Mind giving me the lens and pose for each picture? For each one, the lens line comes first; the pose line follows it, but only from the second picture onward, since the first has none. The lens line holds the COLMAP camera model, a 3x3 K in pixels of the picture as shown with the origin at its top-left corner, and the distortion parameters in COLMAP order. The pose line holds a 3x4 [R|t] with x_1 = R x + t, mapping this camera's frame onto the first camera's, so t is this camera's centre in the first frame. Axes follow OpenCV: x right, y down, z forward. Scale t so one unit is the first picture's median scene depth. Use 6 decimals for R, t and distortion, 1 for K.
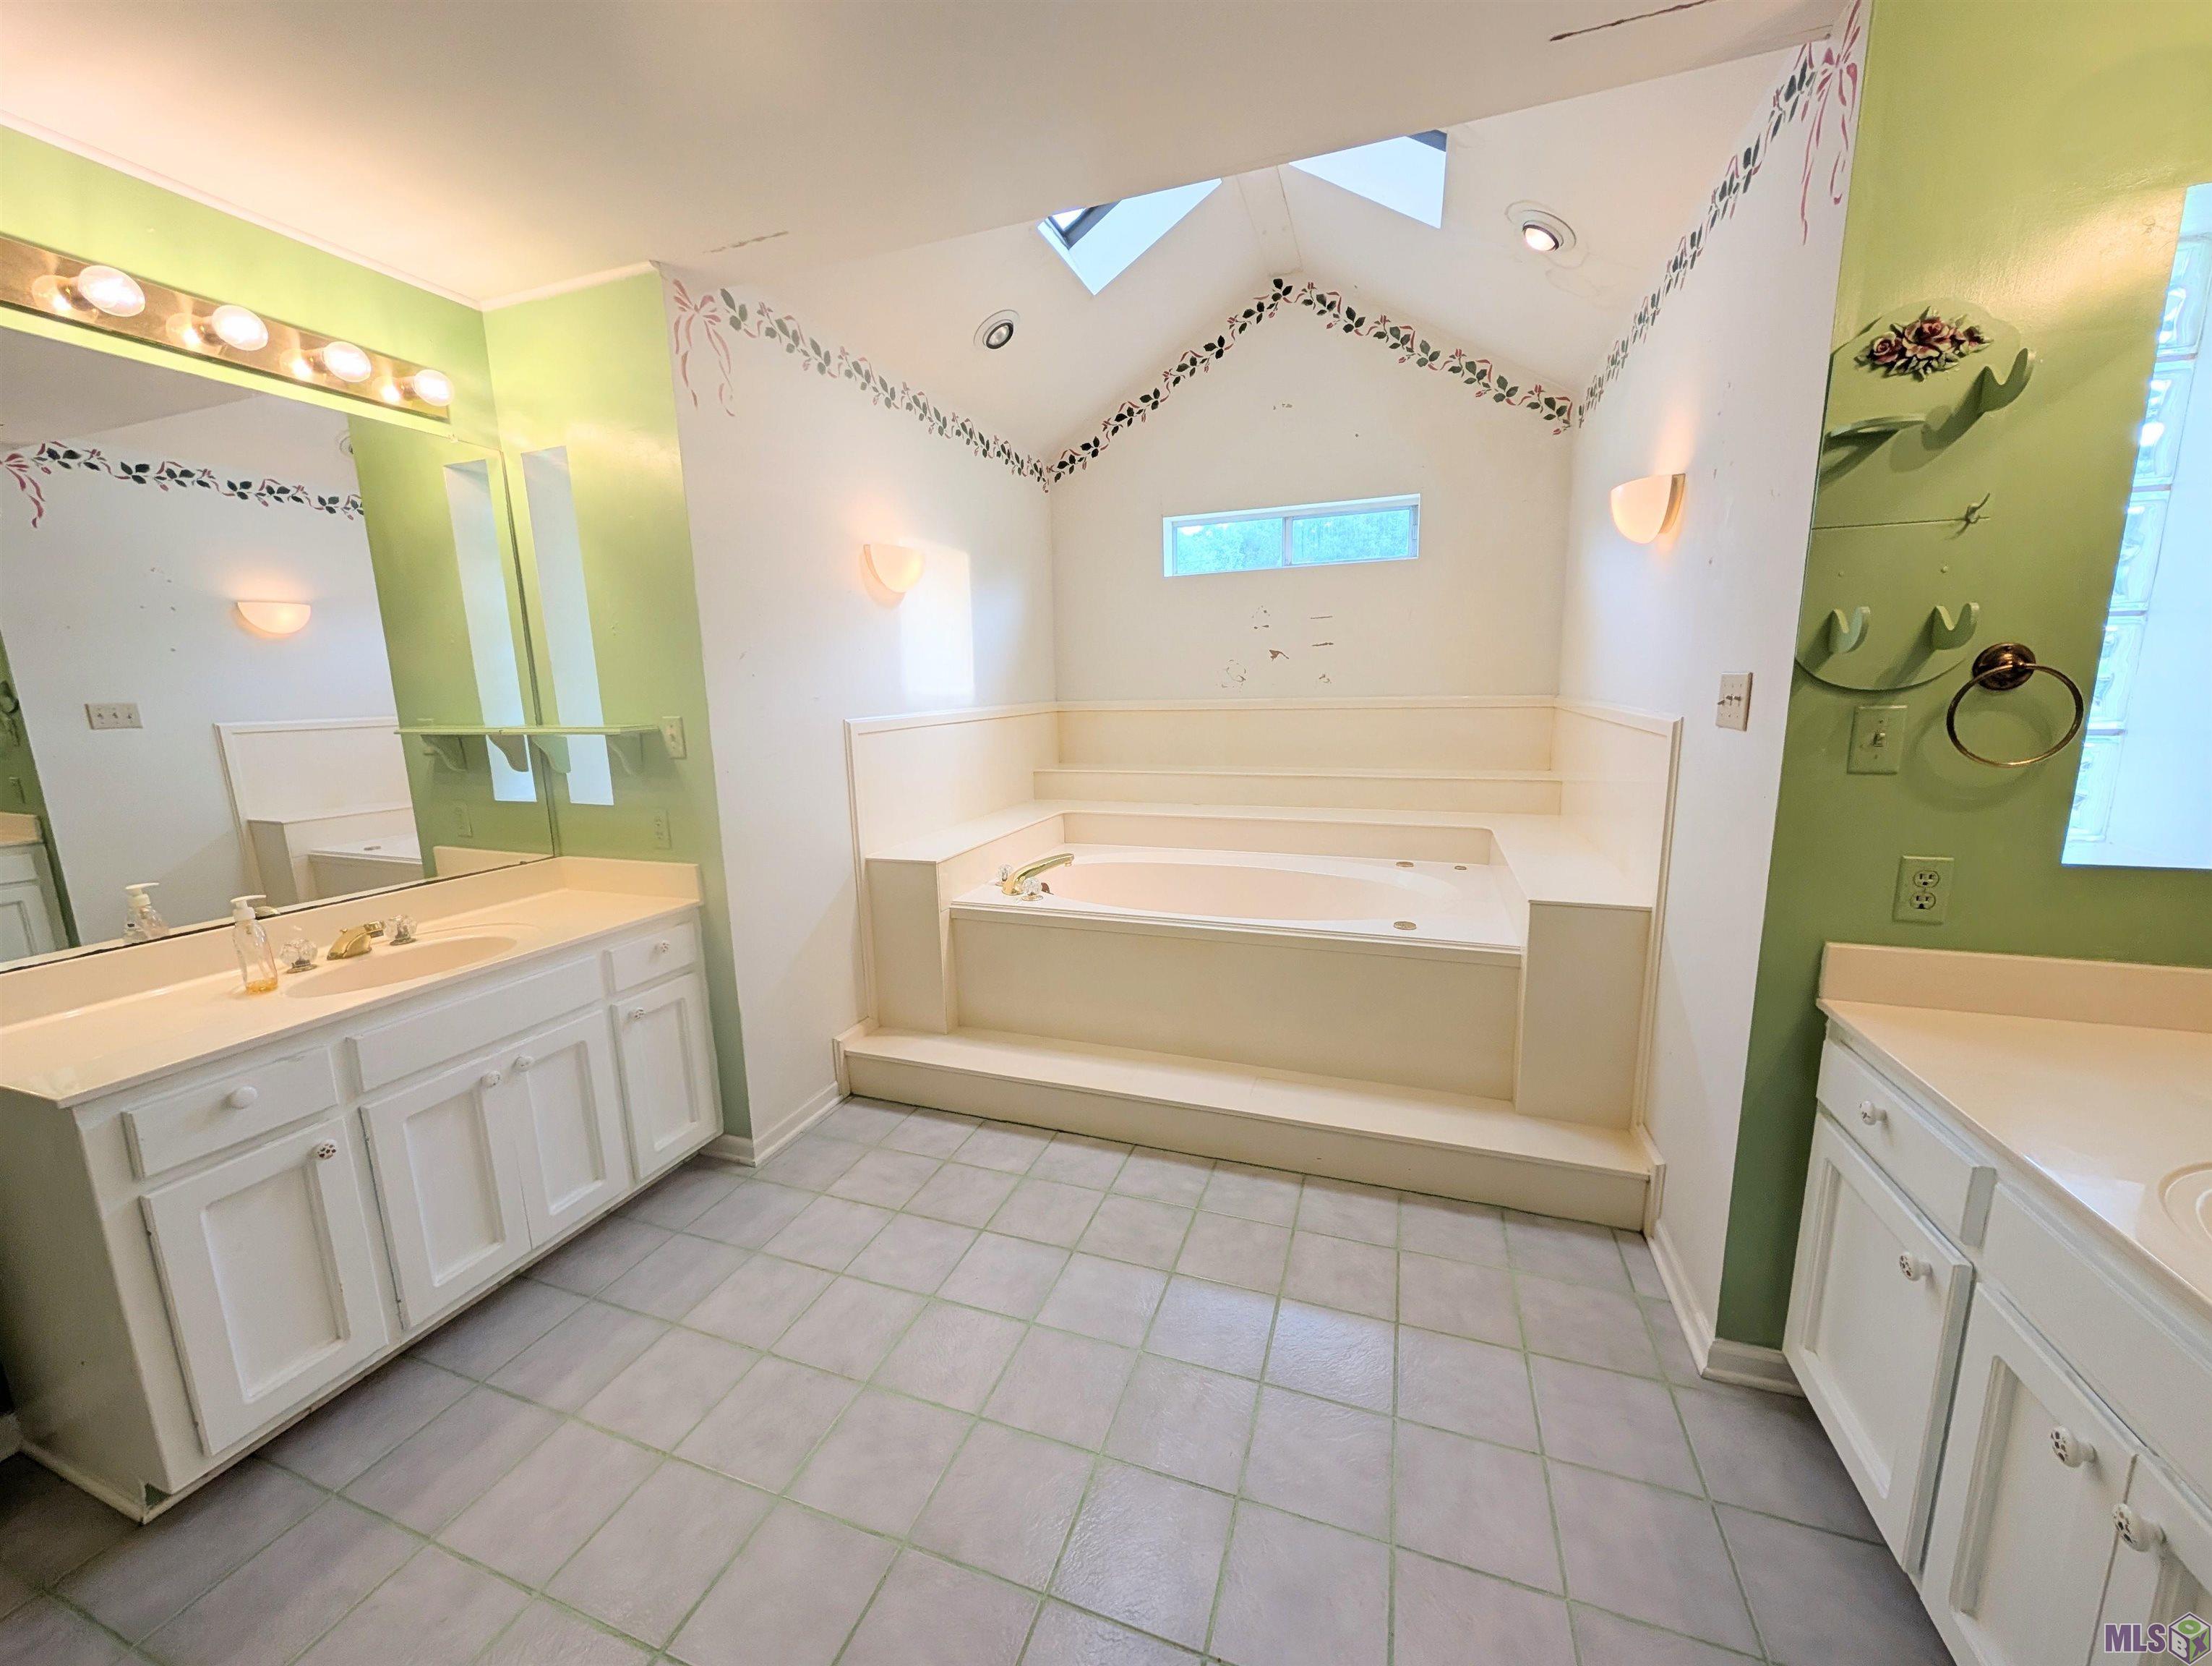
lens RADIAL K [[836.7, 0, 1103.0], [0, 836.7, 832.6], [0, 0, 1]] dist [0.001894, -0.000001]
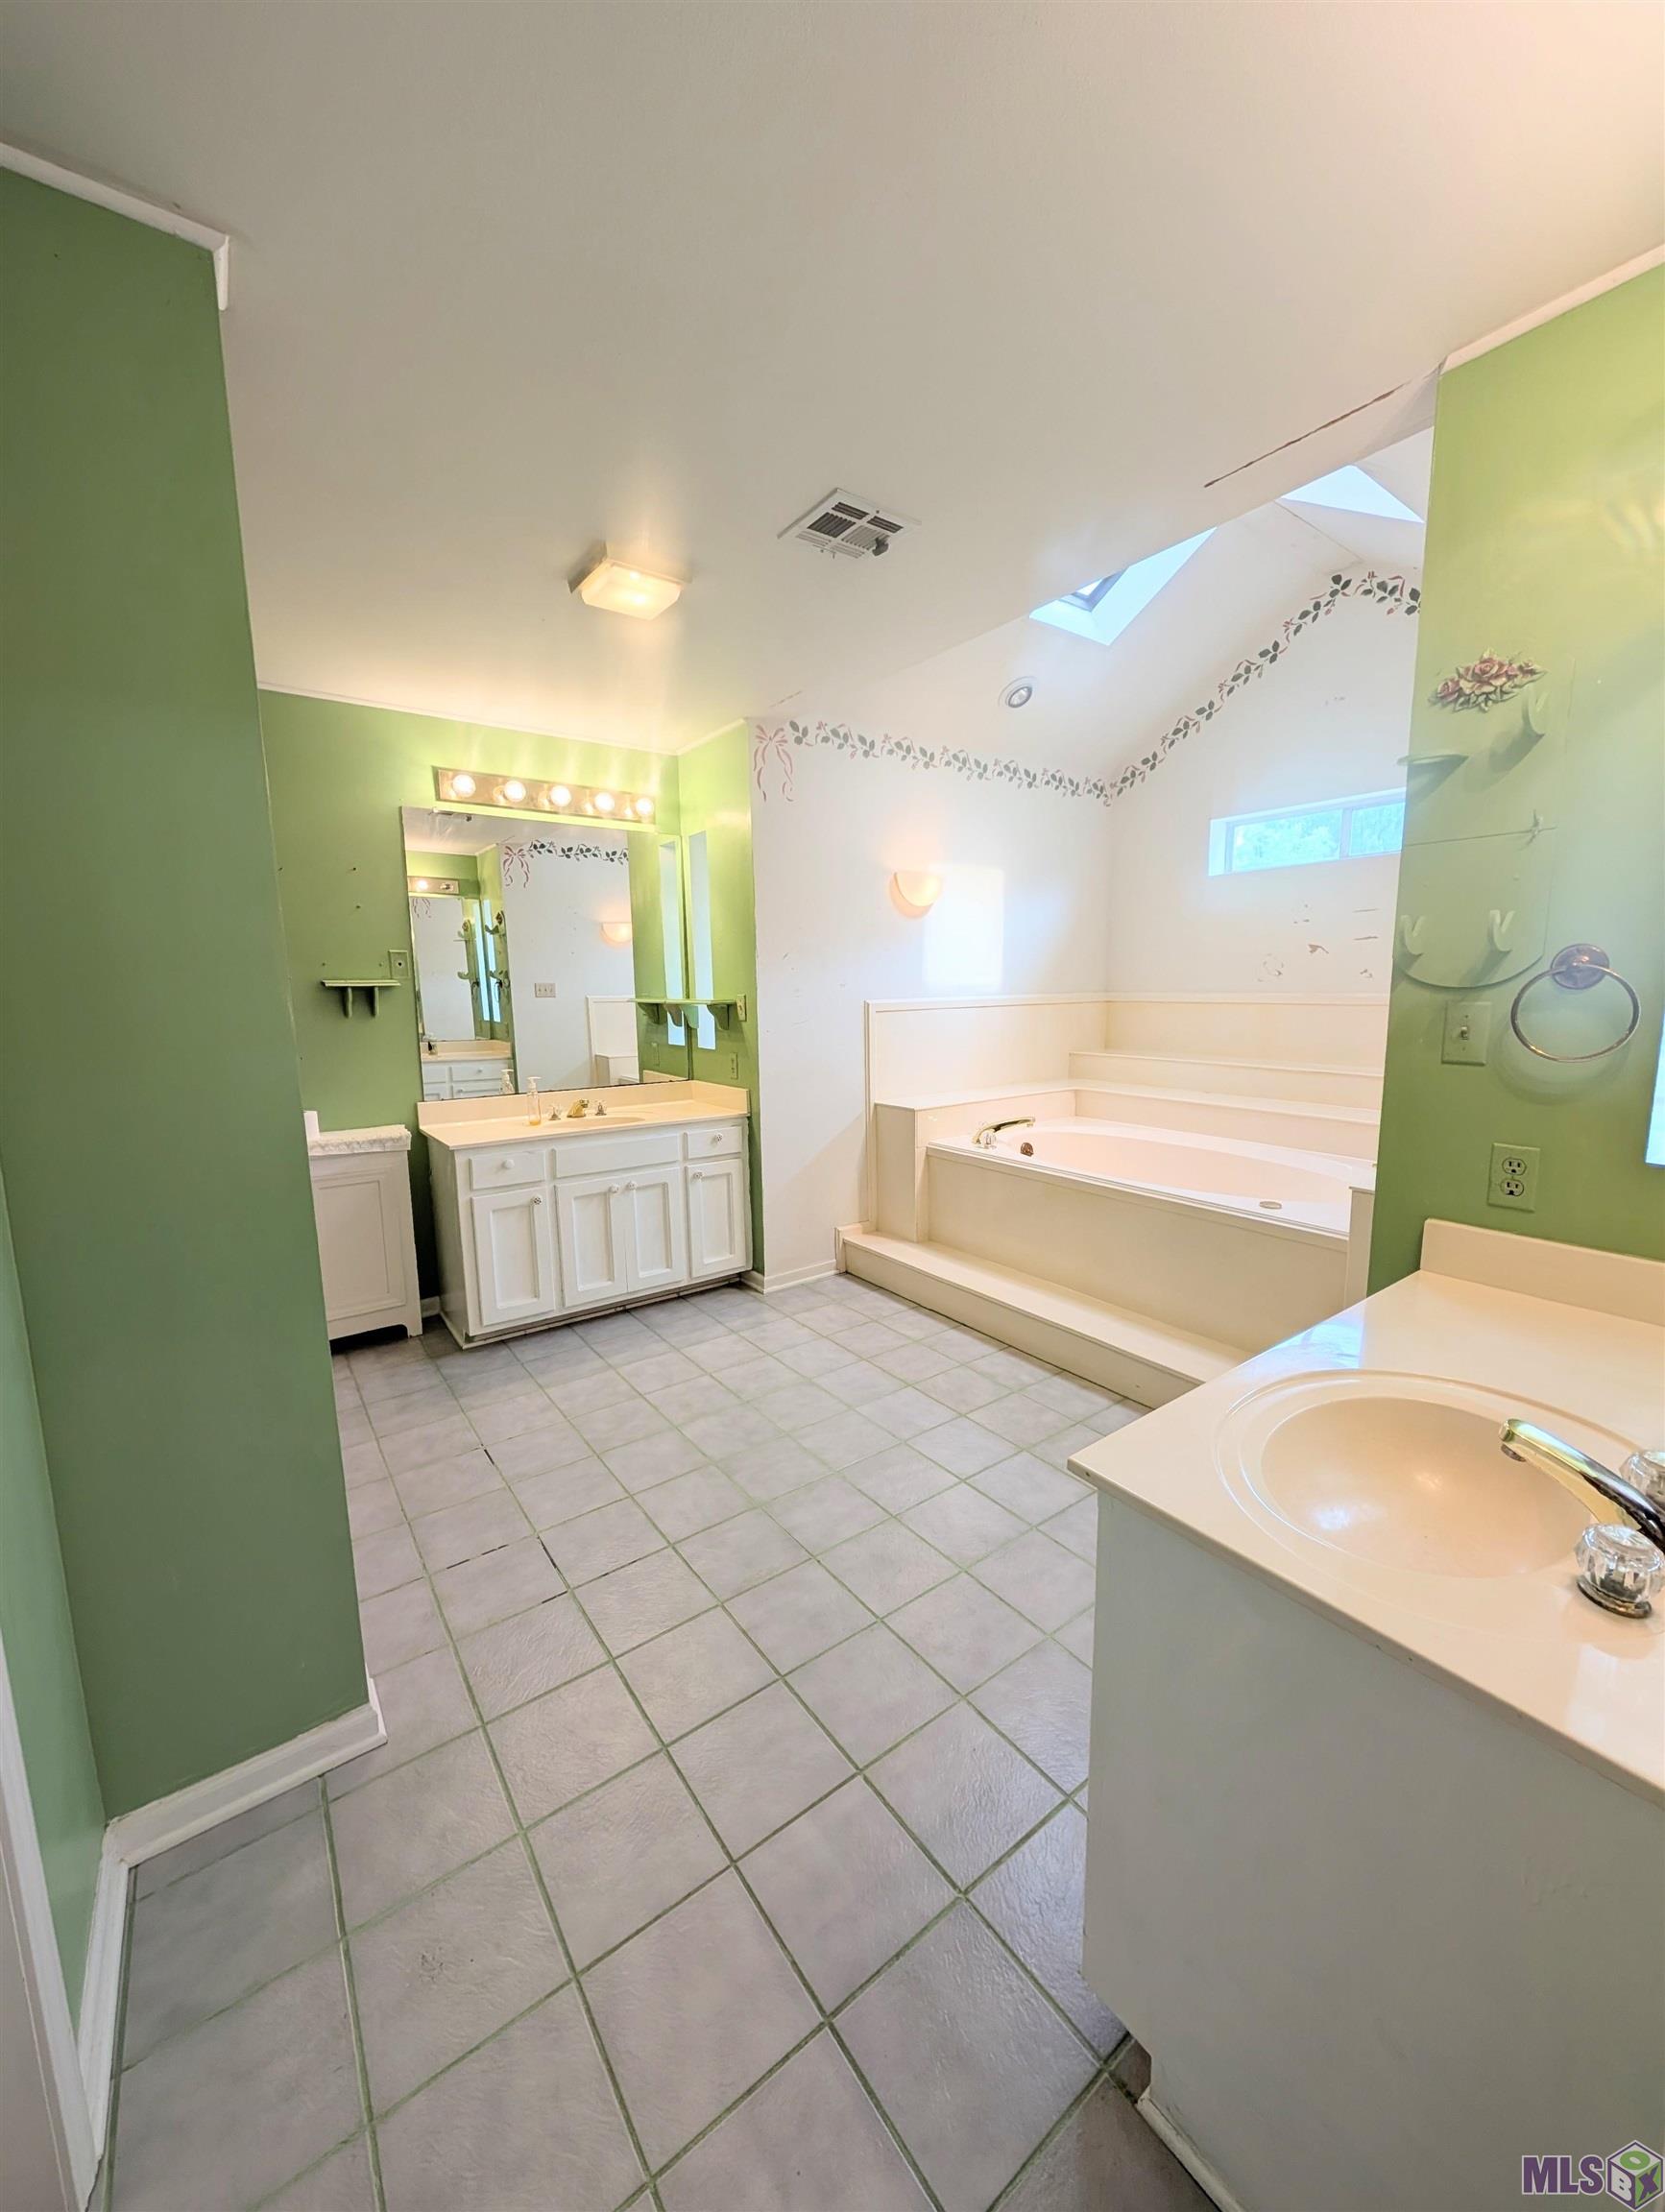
lens RADIAL K [[836.6, 0, 844.0], [0, 836.6, 1110.4], [0, 0, 1]] dist [0.001894, -0.000001]
pose [[0.835520, 0.095677, -0.541067, 0.524878], [-0.104071, 0.994455, 0.015143, 0.035390], [0.539515, 0.043657, 0.840843, -0.216586]]
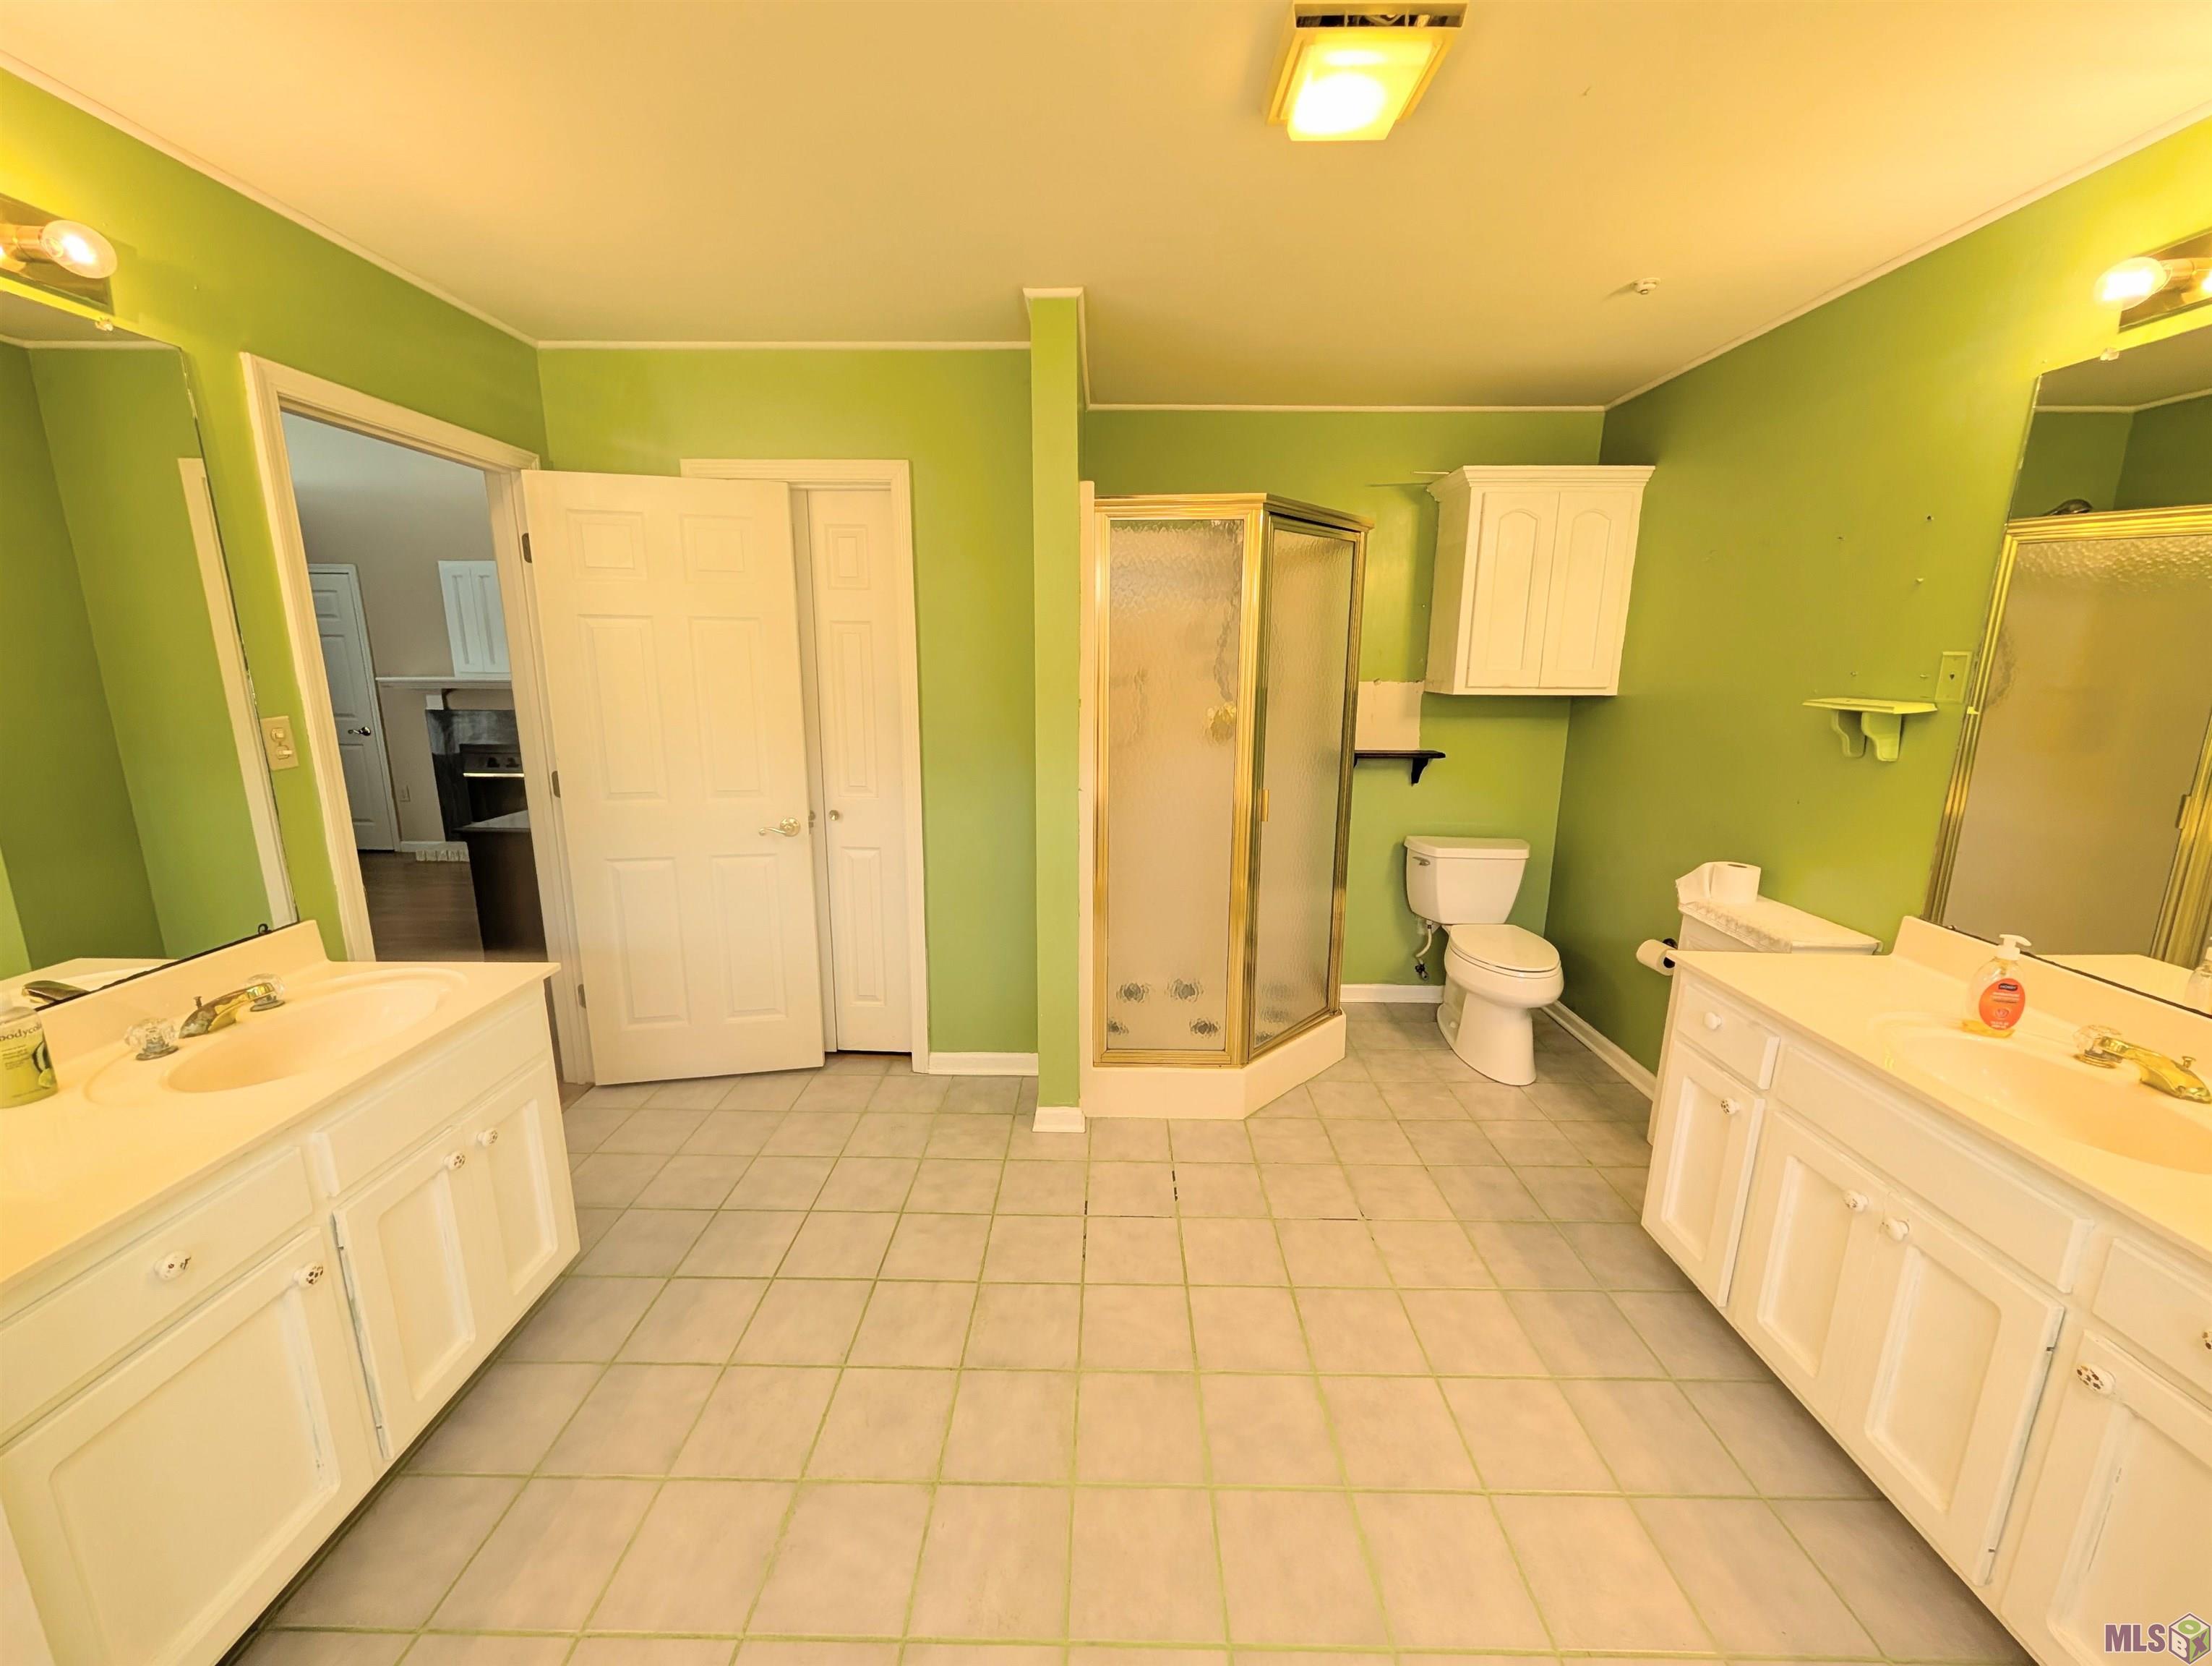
lens RADIAL K [[836.7, 0, 1096.1], [0, 836.7, 832.5], [0, 0, 1]] dist [0.001894, -0.000001]
pose [[-0.947688, 0.082541, -0.308341, 0.145027], [-0.041993, 0.925352, 0.376775, -0.244645], [0.316424, 0.370014, -0.873479, 1.069935]]
